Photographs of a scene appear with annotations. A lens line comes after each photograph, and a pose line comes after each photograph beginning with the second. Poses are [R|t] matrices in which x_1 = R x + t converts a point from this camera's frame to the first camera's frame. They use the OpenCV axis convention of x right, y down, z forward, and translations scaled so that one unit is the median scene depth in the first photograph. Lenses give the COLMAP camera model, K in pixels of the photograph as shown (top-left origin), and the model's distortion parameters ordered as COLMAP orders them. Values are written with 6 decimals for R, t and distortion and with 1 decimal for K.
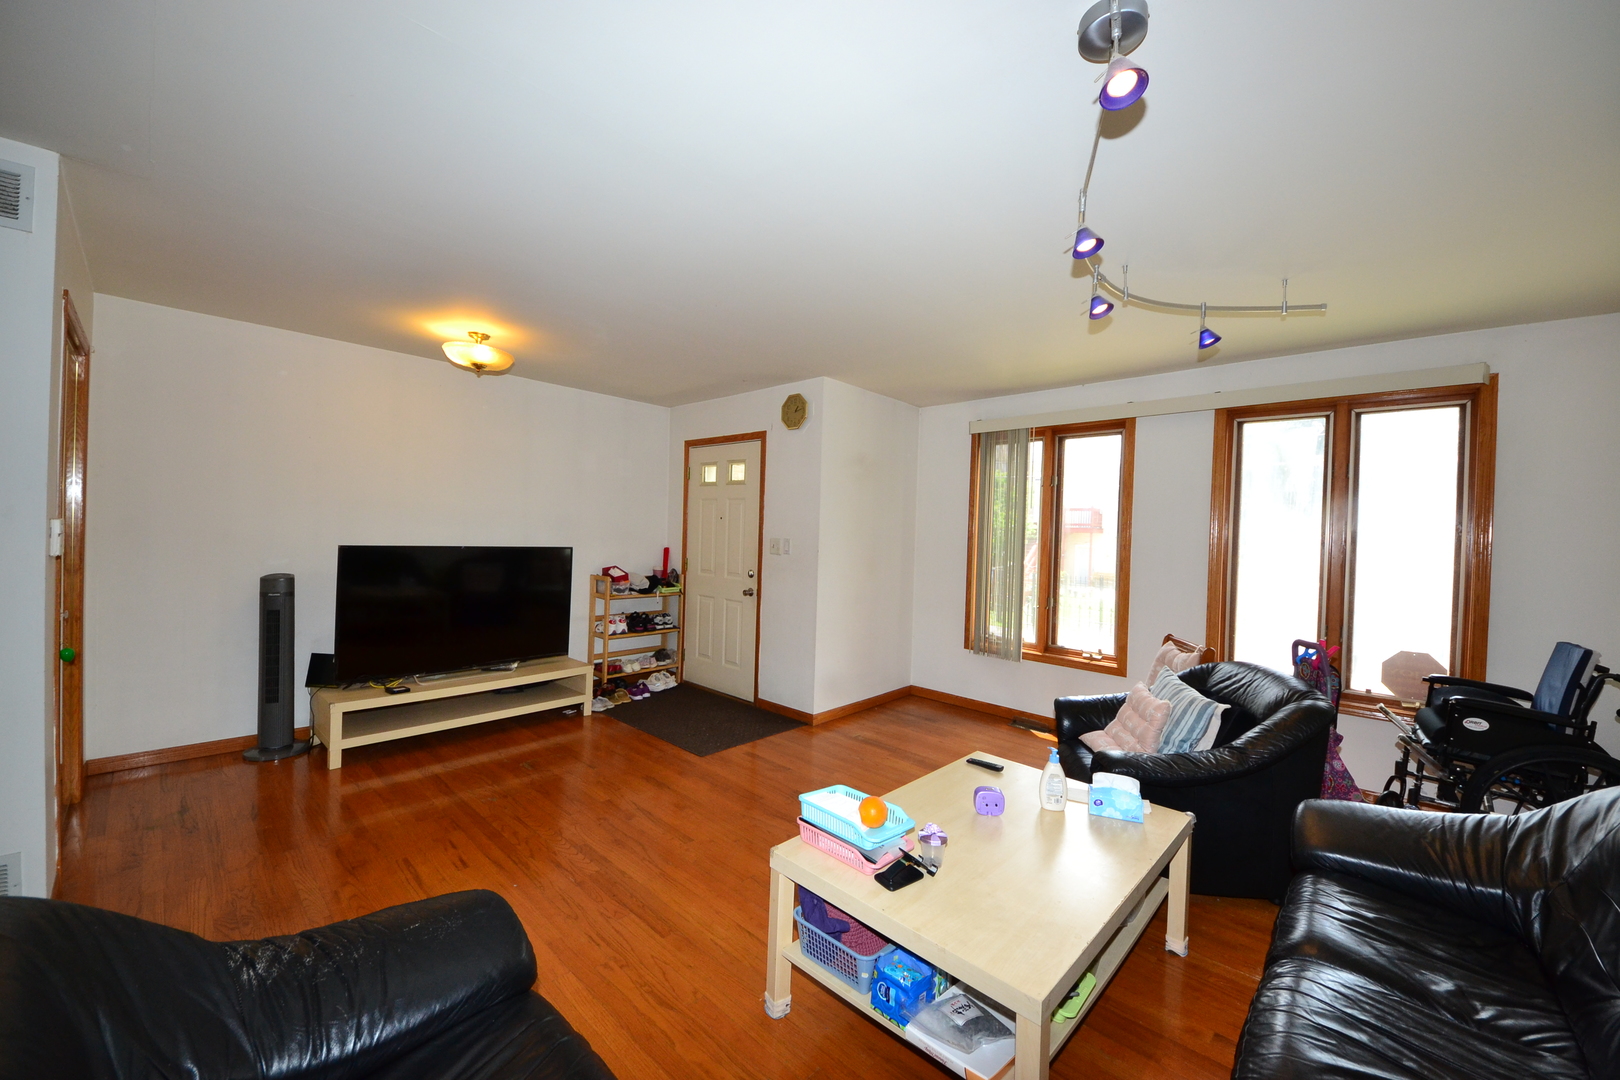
lens RADIAL K [[621.2, 0, 807.3], [0, 621.2, 537.6], [0, 0, 1]] dist [0.001422, -0.000002]
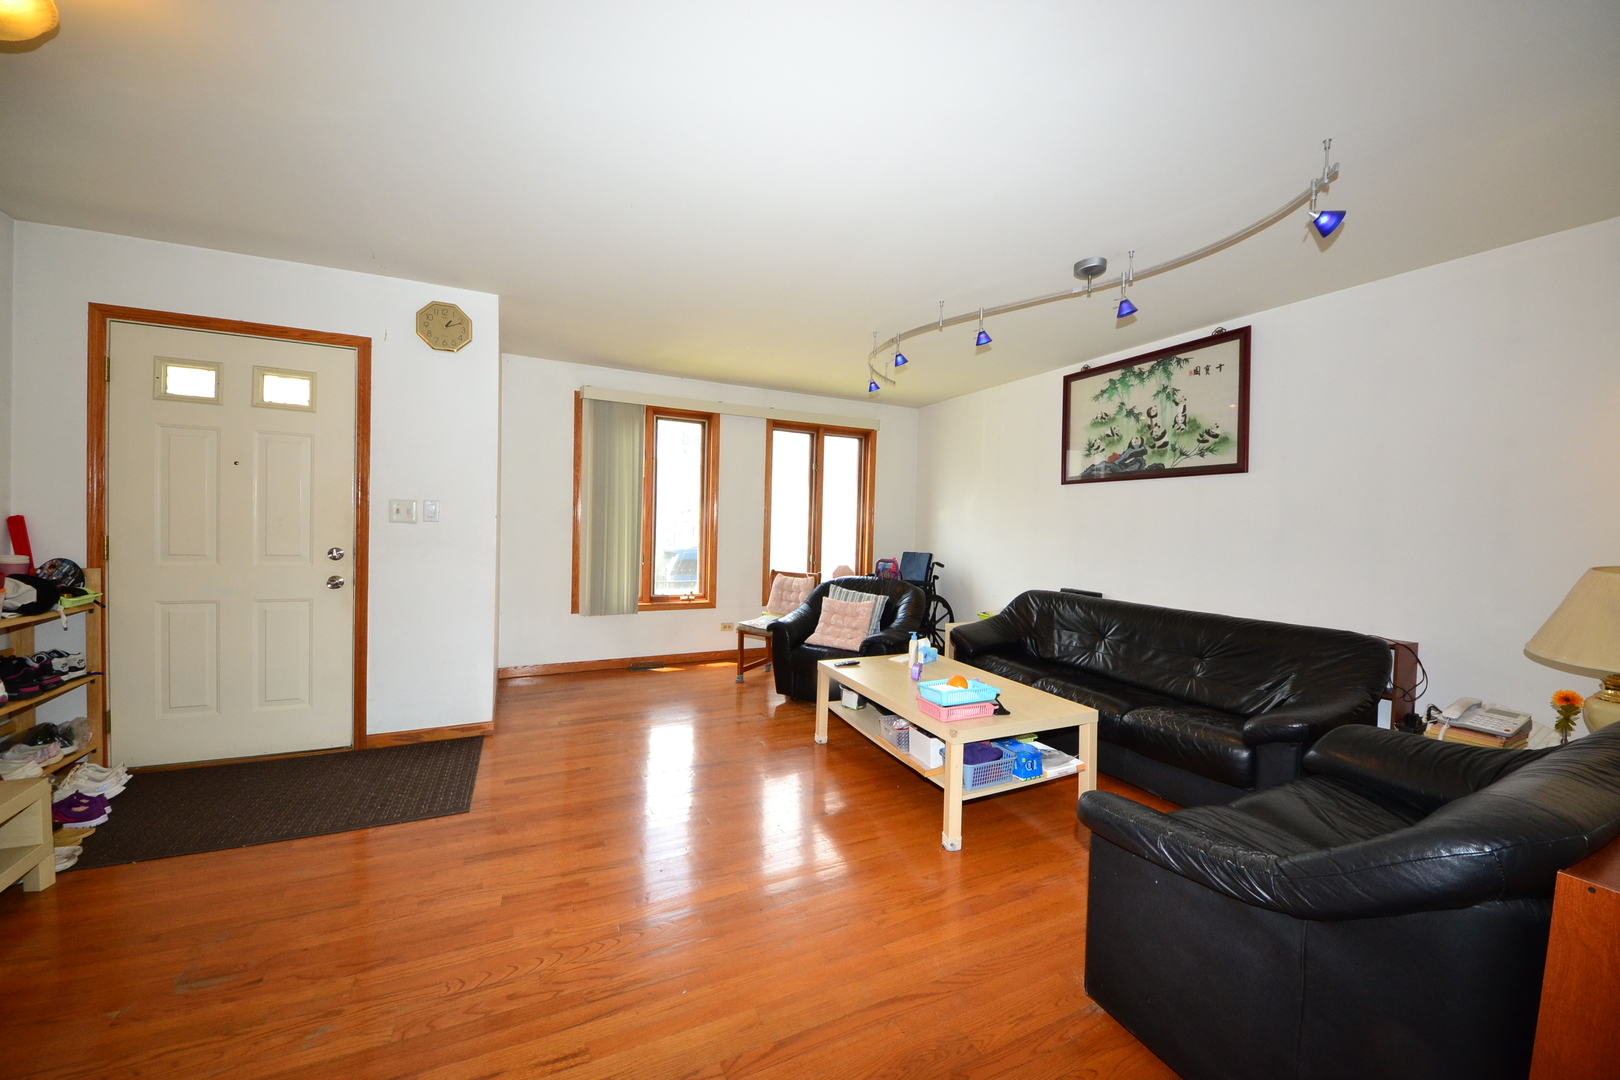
lens RADIAL K [[588.4, 0, 813.3], [0, 588.4, 538.8], [0, 0, 1]] dist [0.036212, -0.023265]
pose [[0.349527, -0.044830, 0.935853, -0.527579], [-0.007685, 0.998684, 0.050710, 0.007769], [-0.936895, -0.024916, 0.348722, 0.331526]]
